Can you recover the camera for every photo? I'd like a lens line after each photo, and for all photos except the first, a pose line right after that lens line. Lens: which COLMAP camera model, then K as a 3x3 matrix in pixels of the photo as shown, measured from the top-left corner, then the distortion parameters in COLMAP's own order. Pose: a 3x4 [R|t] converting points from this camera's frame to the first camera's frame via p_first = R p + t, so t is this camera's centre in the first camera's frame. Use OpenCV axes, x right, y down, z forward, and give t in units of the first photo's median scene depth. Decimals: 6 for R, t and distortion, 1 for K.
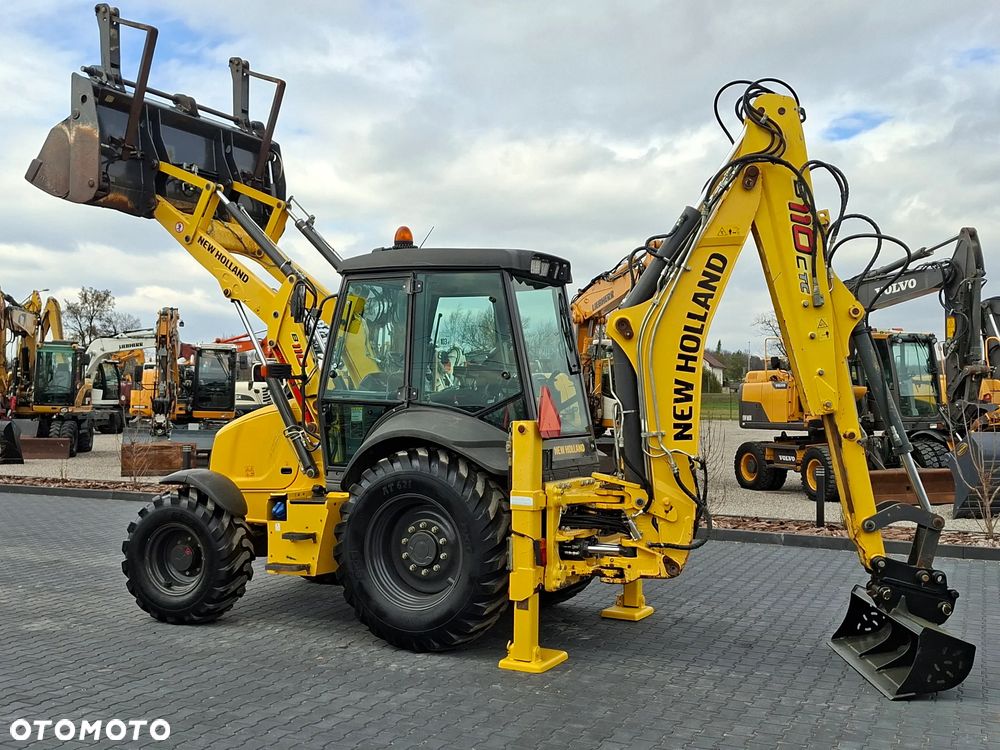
lens RADIAL K [[1052.0, 0, 507.1], [0, 1052.0, 389.0], [0, 0, 1]] dist [0.181216, -0.358869]
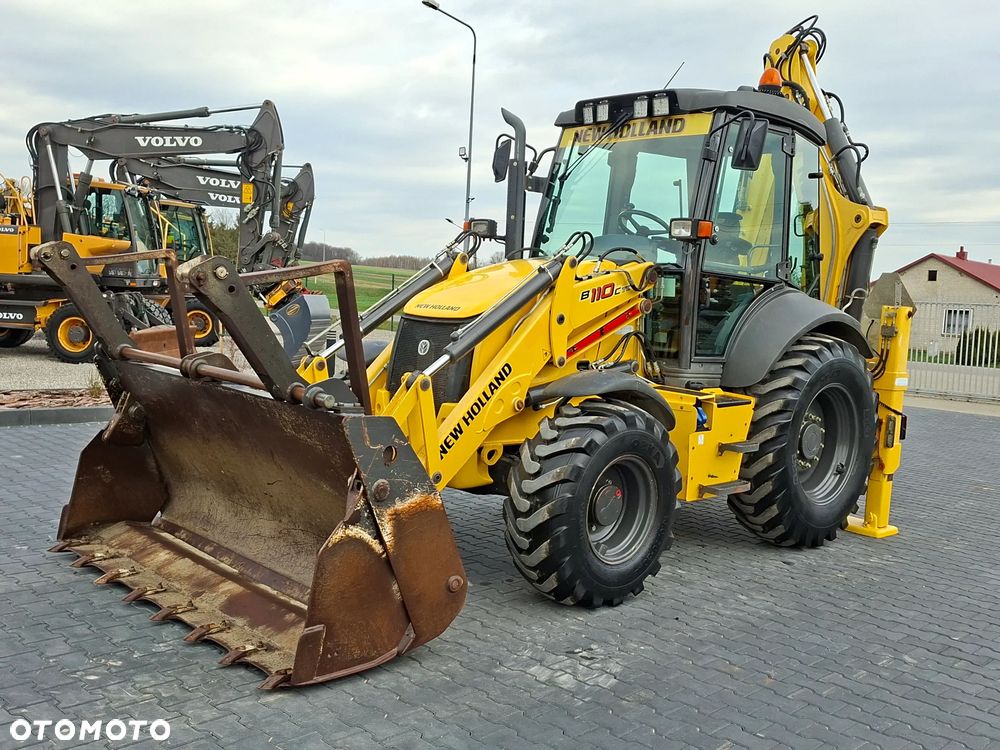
lens RADIAL K [[970.7, 0, 515.7], [0, 970.7, 376.9], [0, 0, 1]] dist [0.163862, -0.261866]
pose [[0.330083, -0.066490, 0.941607, -0.980137], [-0.067251, 0.993325, 0.093717, 0.031395], [-0.941553, -0.094258, 0.323408, 0.970836]]
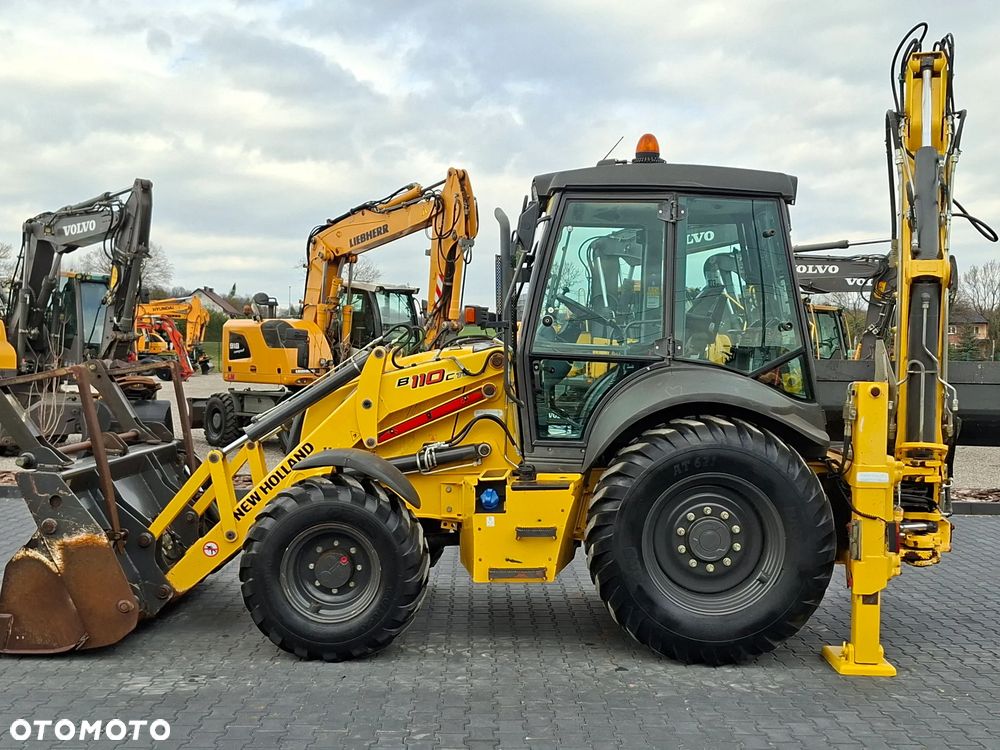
lens RADIAL K [[1161.5, 0, 523.2], [0, 1161.5, 394.0], [0, 0, 1]] dist [0.168339, -0.290165]
pose [[0.896407, -0.008211, 0.443156, -0.604713], [-0.012778, 0.998934, 0.044357, 0.001850], [-0.443048, -0.045425, 0.895346, 0.267594]]
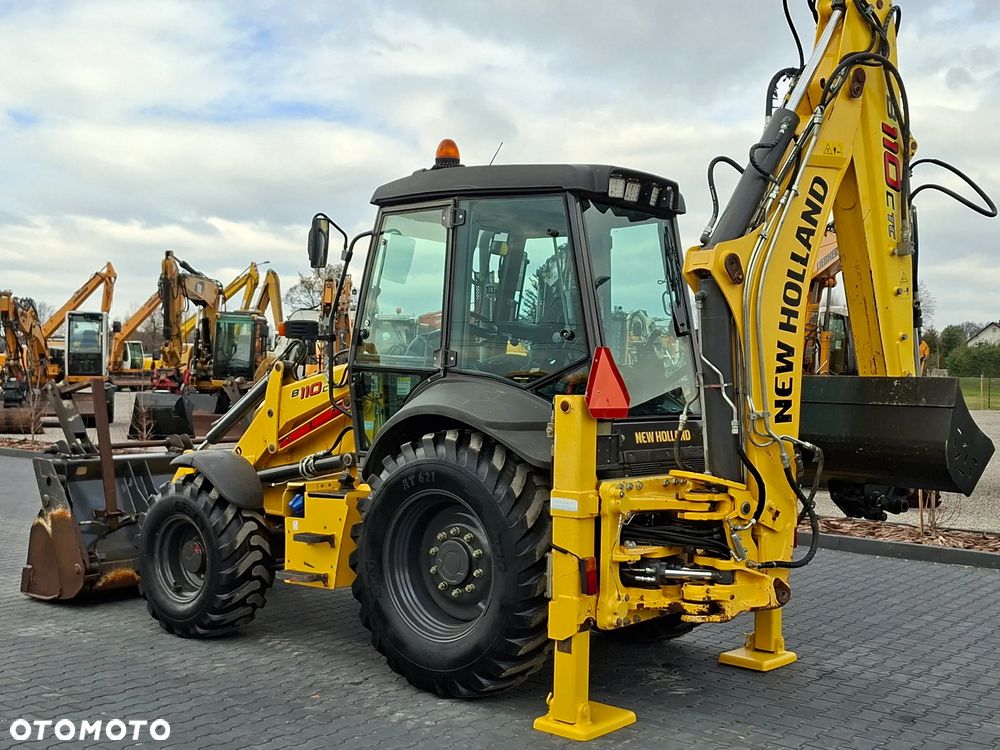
lens RADIAL K [[1161.5, 0, 523.2], [0, 1161.5, 394.0], [0, 0, 1]] dist [0.168339, -0.290165]
pose [[0.977896, 0.014940, -0.208560, 0.142460], [-0.010821, 0.999724, 0.020876, 0.012297], [0.208814, -0.018157, 0.977787, 0.193194]]
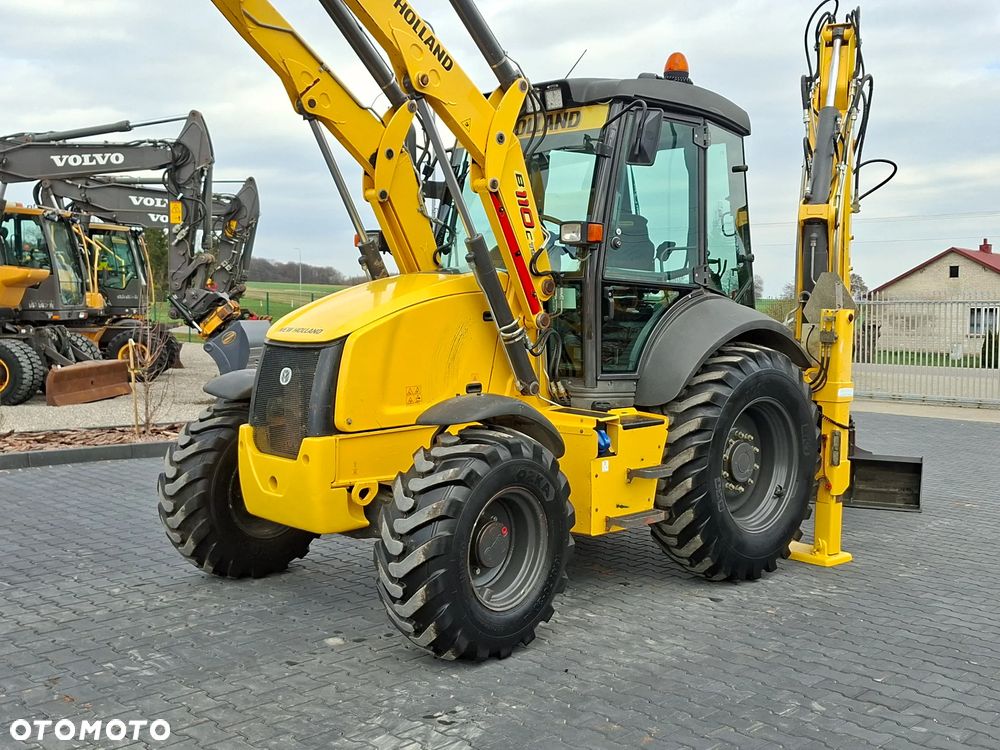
lens RADIAL K [[1054.7, 0, 514.5], [0, 1054.7, 381.2], [0, 0, 1]] dist [0.184916, -0.344989]
pose [[0.329822, -0.063390, 0.941913, -0.934232], [-0.026850, 0.996710, 0.076480, 0.027442], [-0.943661, -0.050515, 0.327034, 0.898537]]
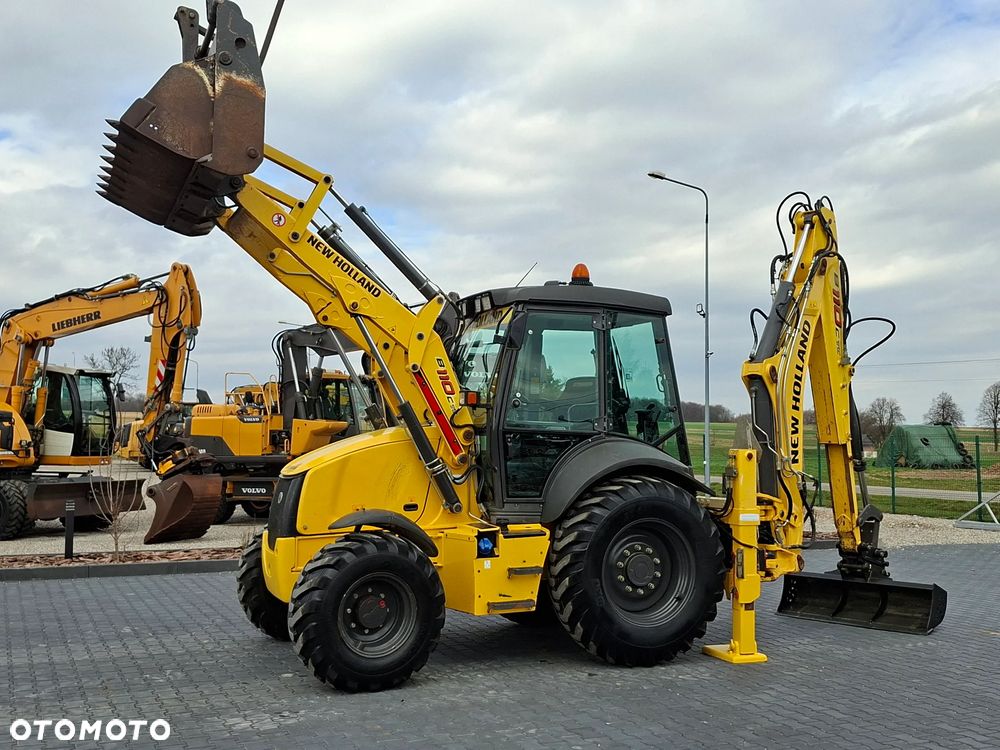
lens RADIAL K [[1052.0, 0, 507.1], [0, 1052.0, 389.0], [0, 0, 1]] dist [0.181216, -0.358869]
pose [[0.650494, 0.036460, 0.758636, -0.989686], [-0.010919, 0.999193, -0.038659, 0.011302], [-0.759433, 0.016864, 0.650367, 0.402596]]
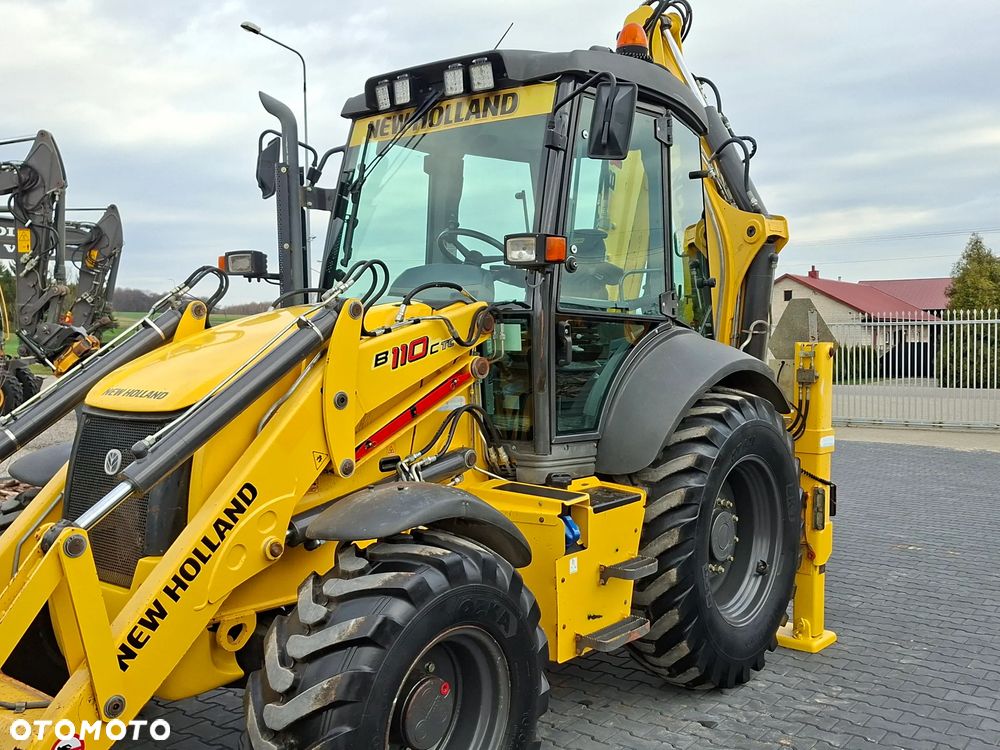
lens RADIAL K [[973.3, 0, 504.6], [0, 973.3, 387.6], [0, 0, 1]] dist [0.159901, -0.261056]
pose [[0.212792, -0.058510, 0.975344, -0.717421], [-0.010274, 0.998016, 0.062112, 0.019465], [-0.977043, -0.023237, 0.211769, 1.005814]]
